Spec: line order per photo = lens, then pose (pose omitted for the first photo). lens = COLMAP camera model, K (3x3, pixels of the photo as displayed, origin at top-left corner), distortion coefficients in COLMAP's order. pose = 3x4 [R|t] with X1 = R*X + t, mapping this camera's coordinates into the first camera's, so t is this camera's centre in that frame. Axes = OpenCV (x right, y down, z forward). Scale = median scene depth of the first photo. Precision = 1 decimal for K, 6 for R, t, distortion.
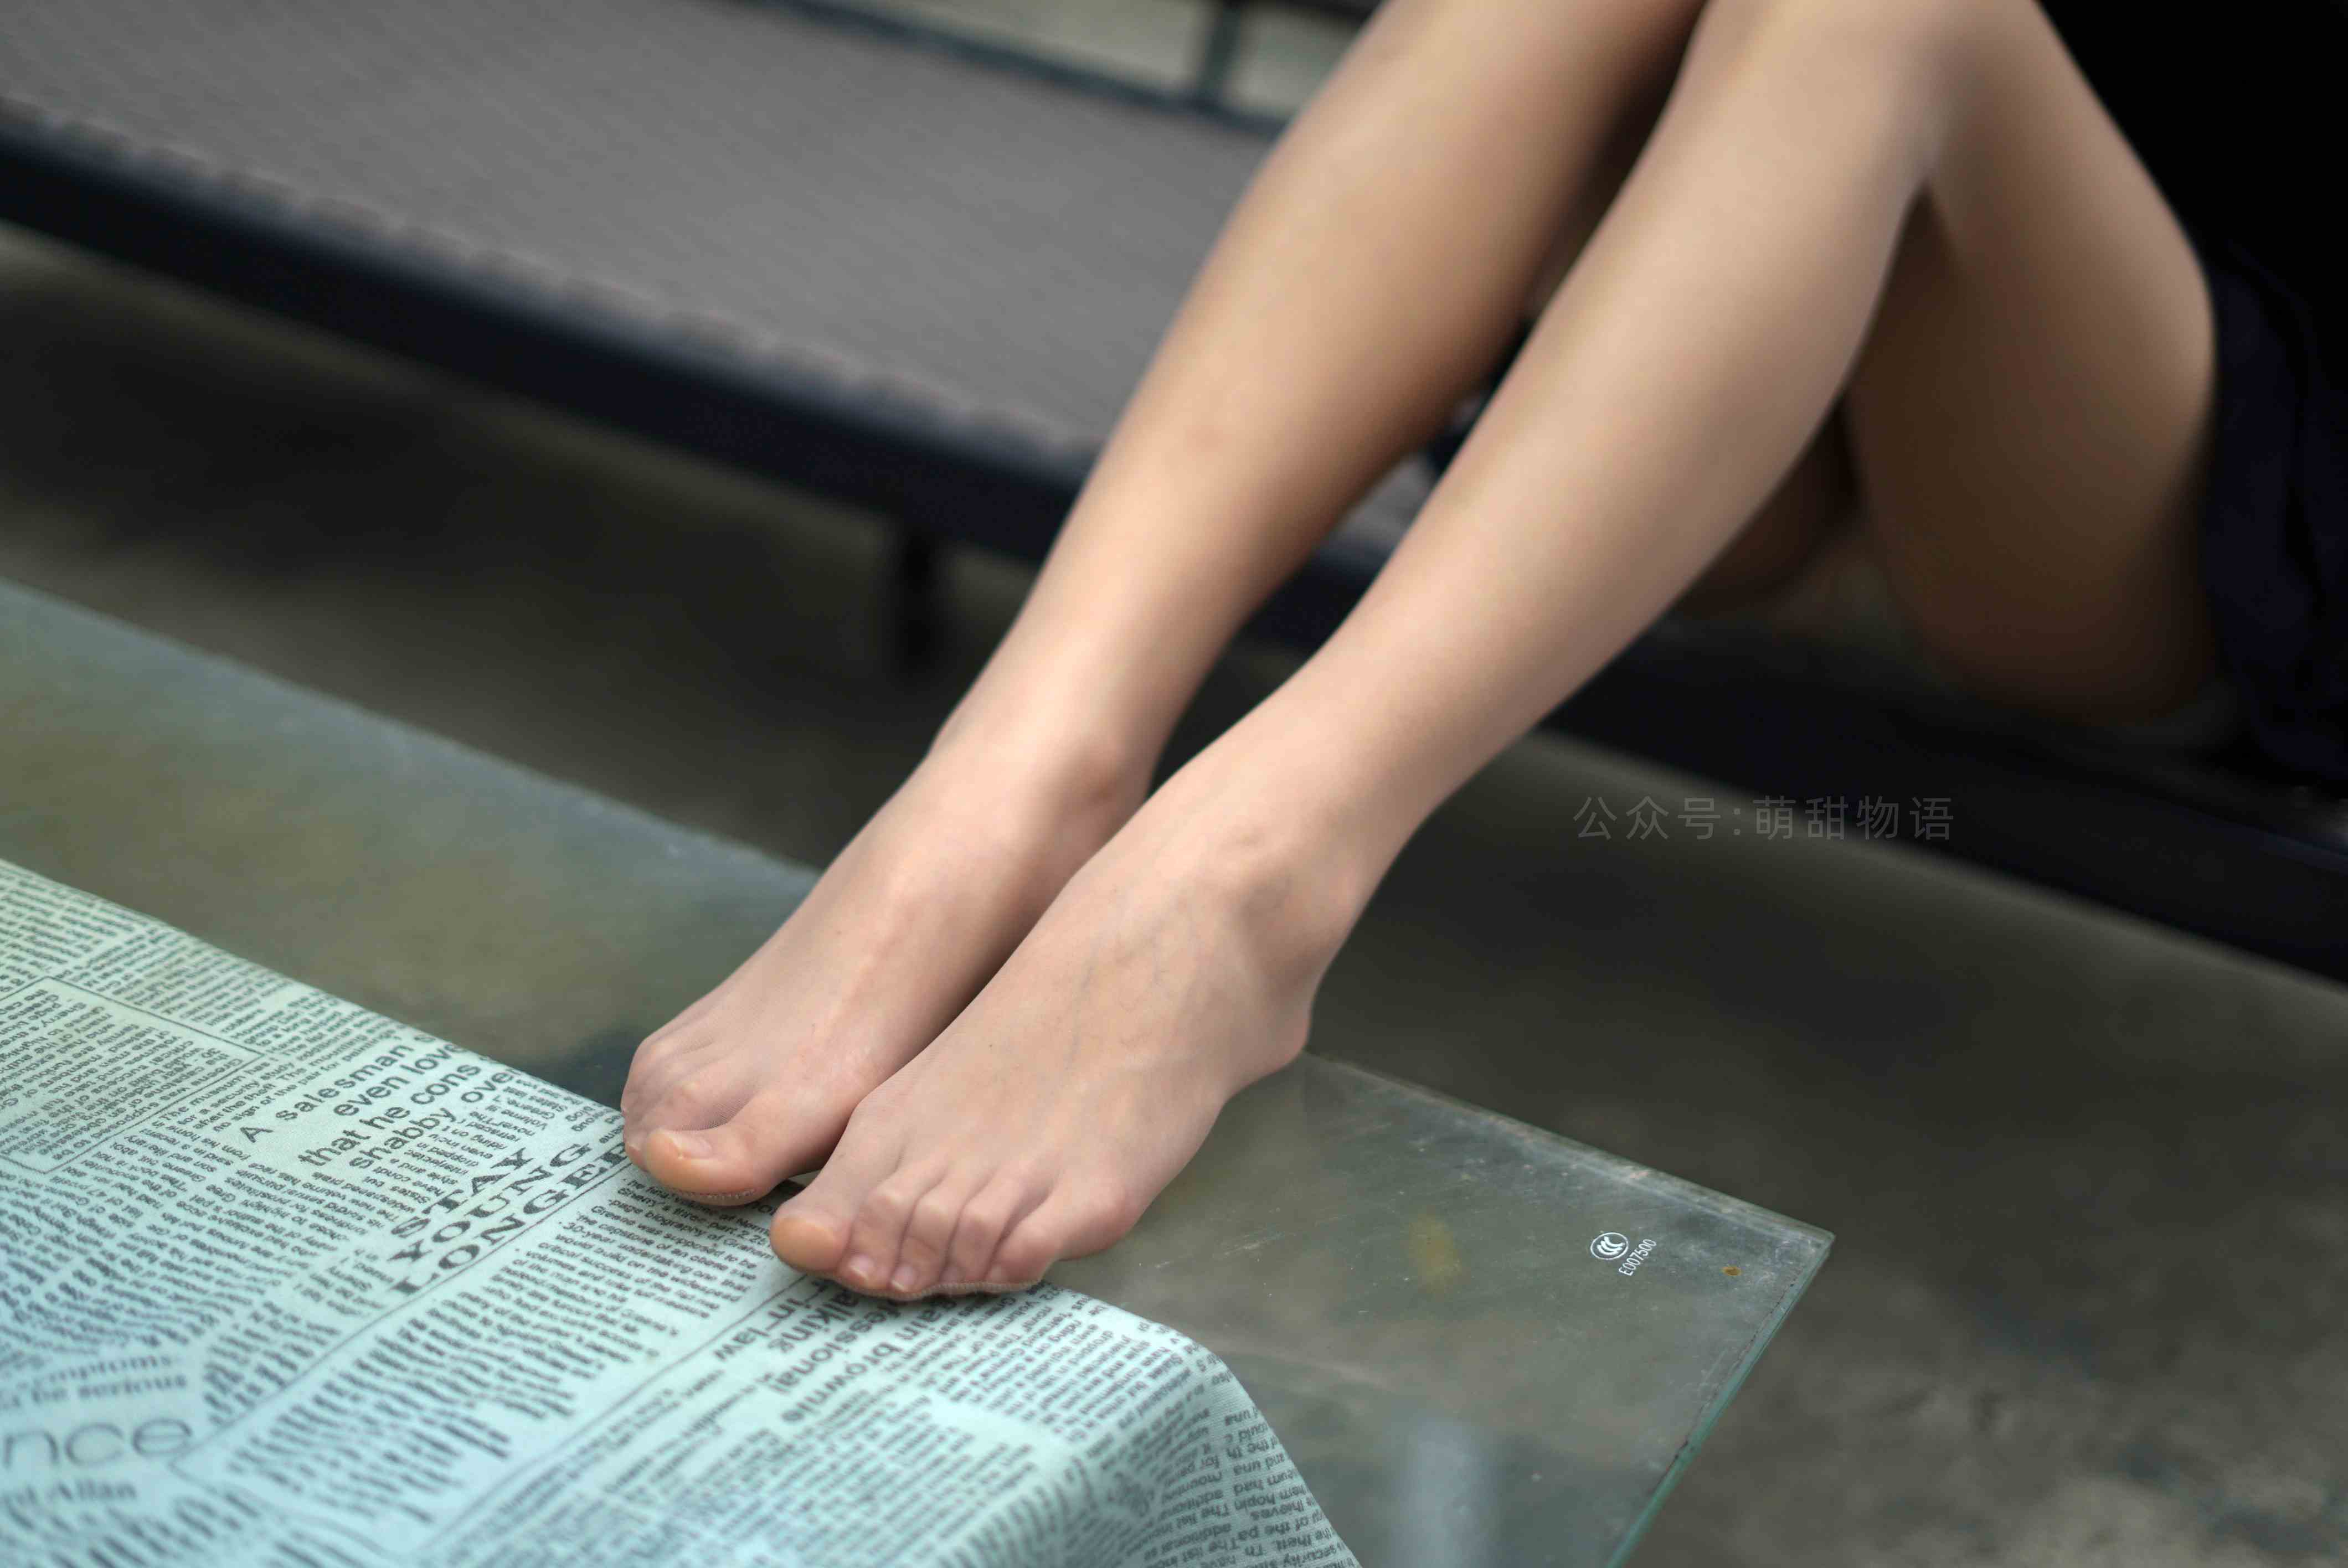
lens RADIAL K [[3483.1, 0, 1151.7], [0, 3483.1, 791.1], [0, 0, 1]] dist [-0.023957, 0.000000]
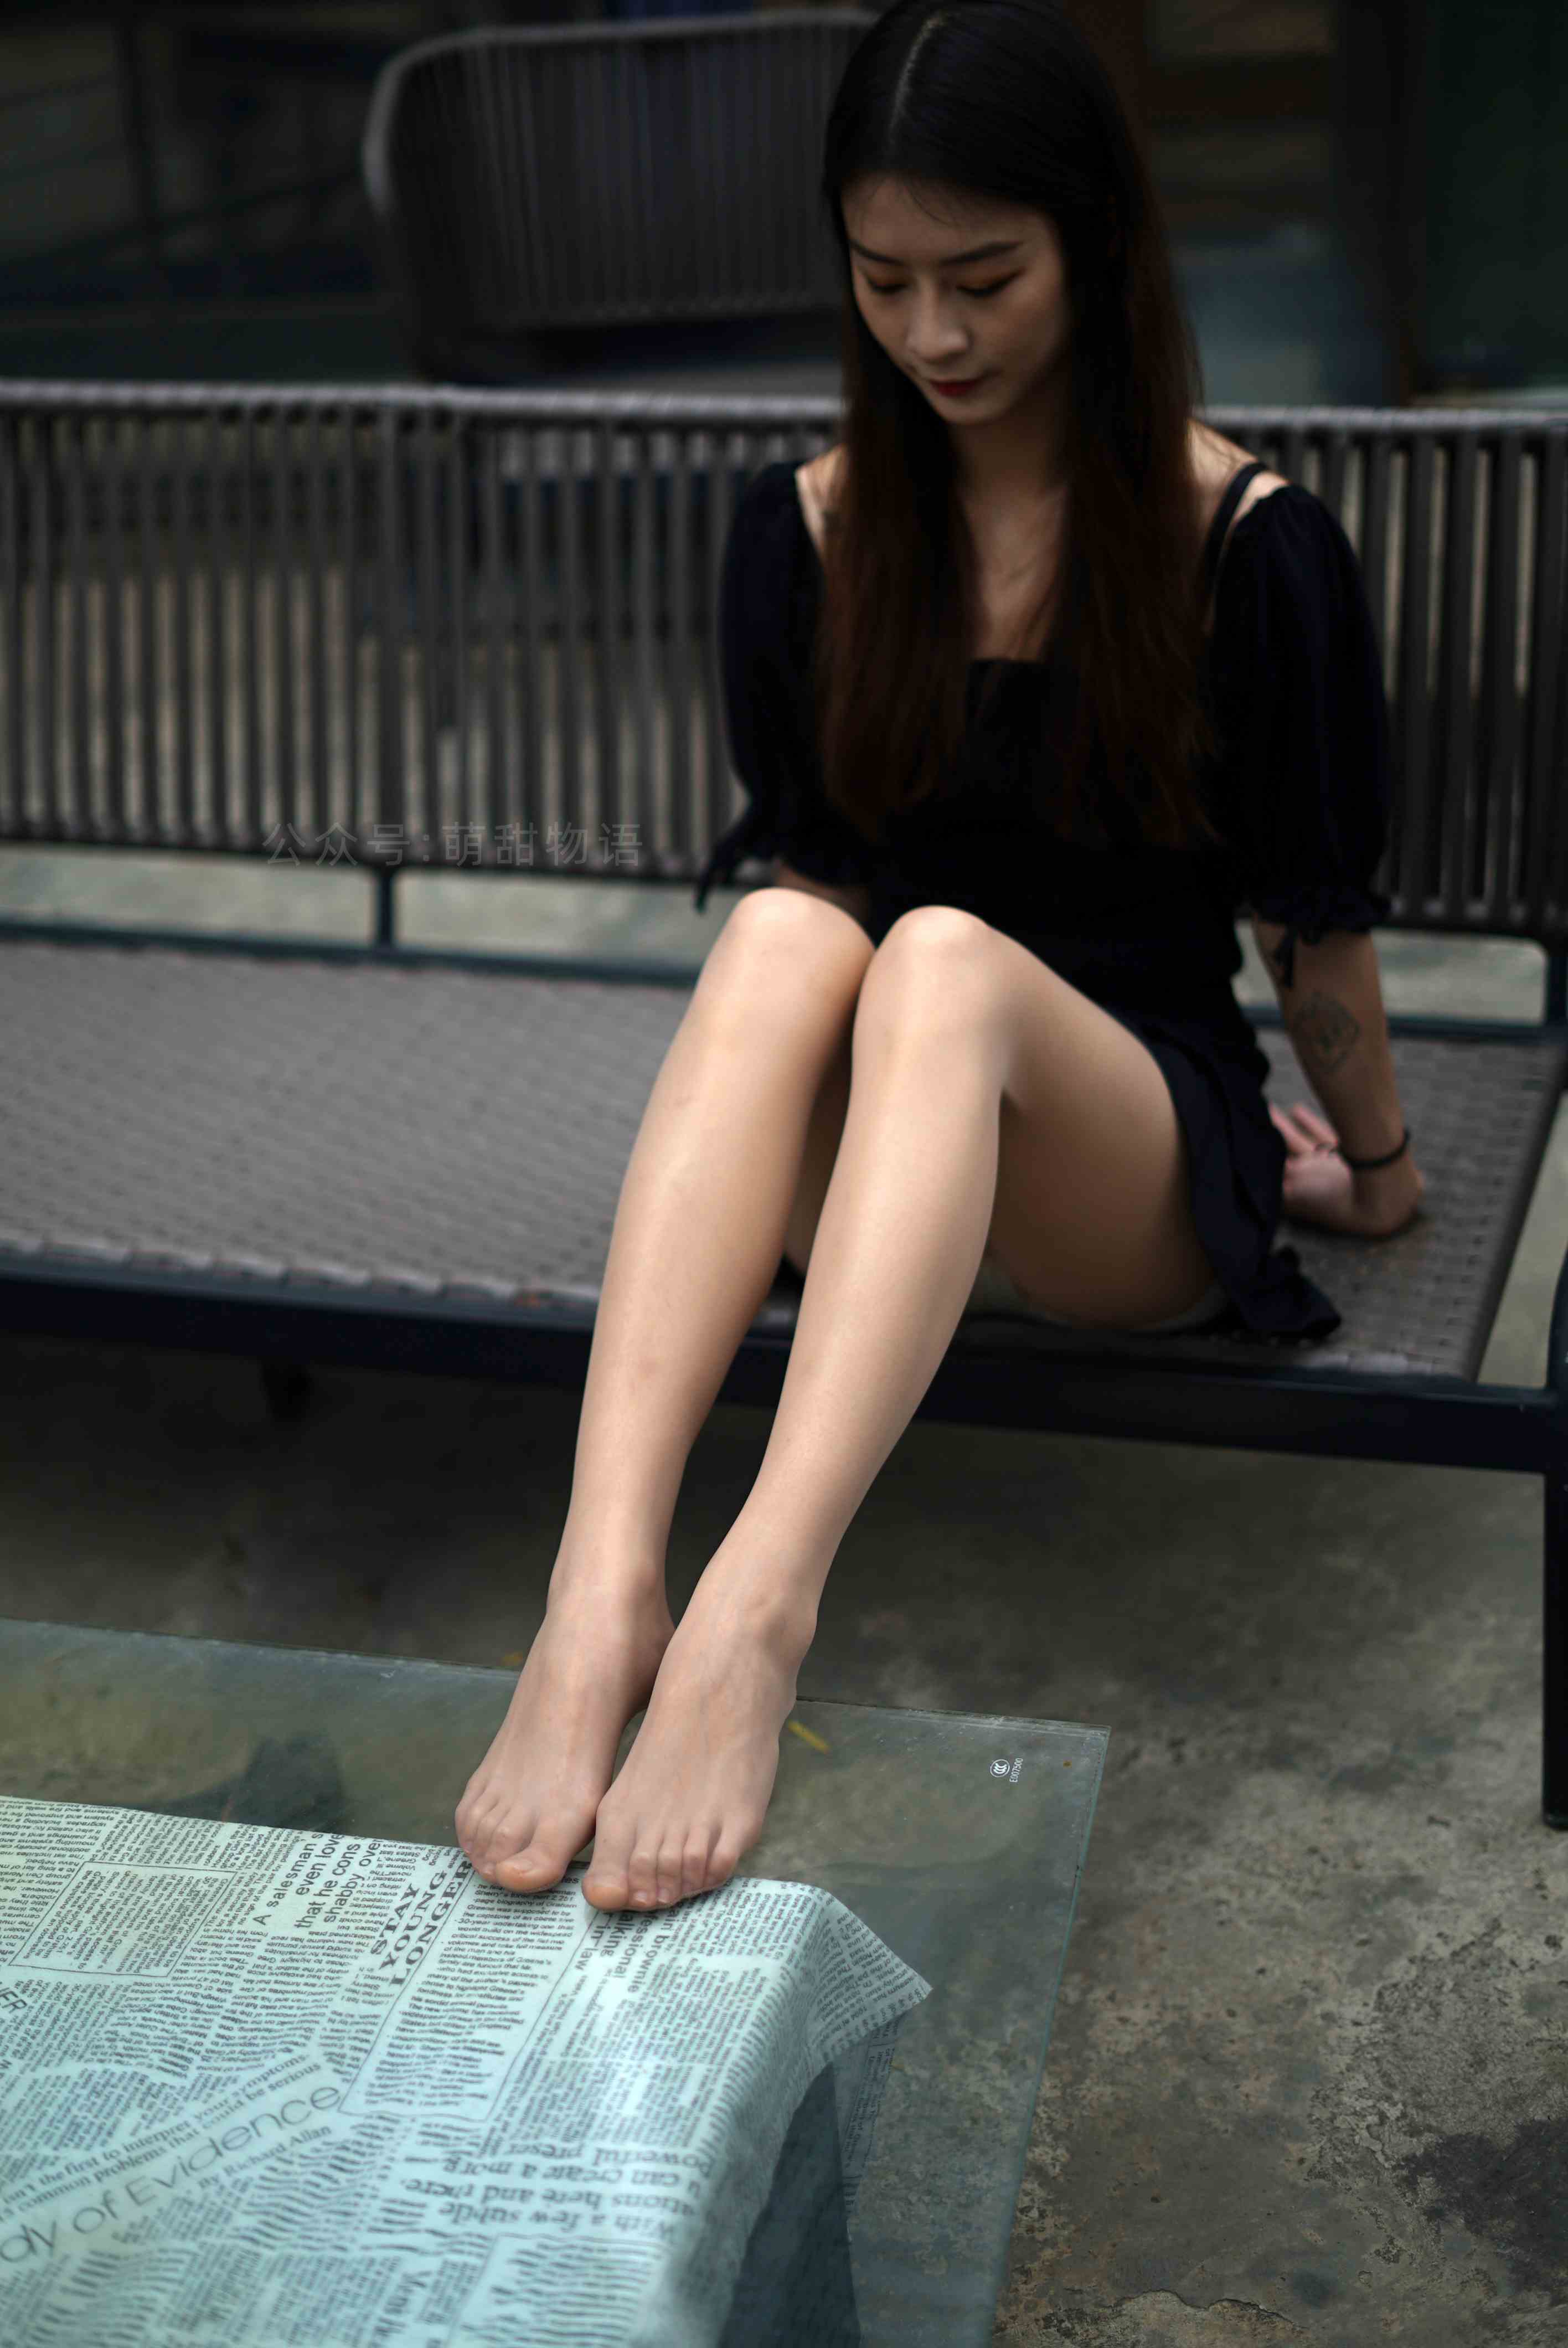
lens RADIAL K [[3483.1, 0, 794.2], [0, 3483.1, 1155.4], [0, 0, 1]] dist [-0.023957, 0.000000]
pose [[0.950831, -0.245277, 0.189102, -0.251005], [0.243341, 0.969353, 0.033758, -0.283985], [-0.191586, 0.013918, 0.981377, -0.826029]]
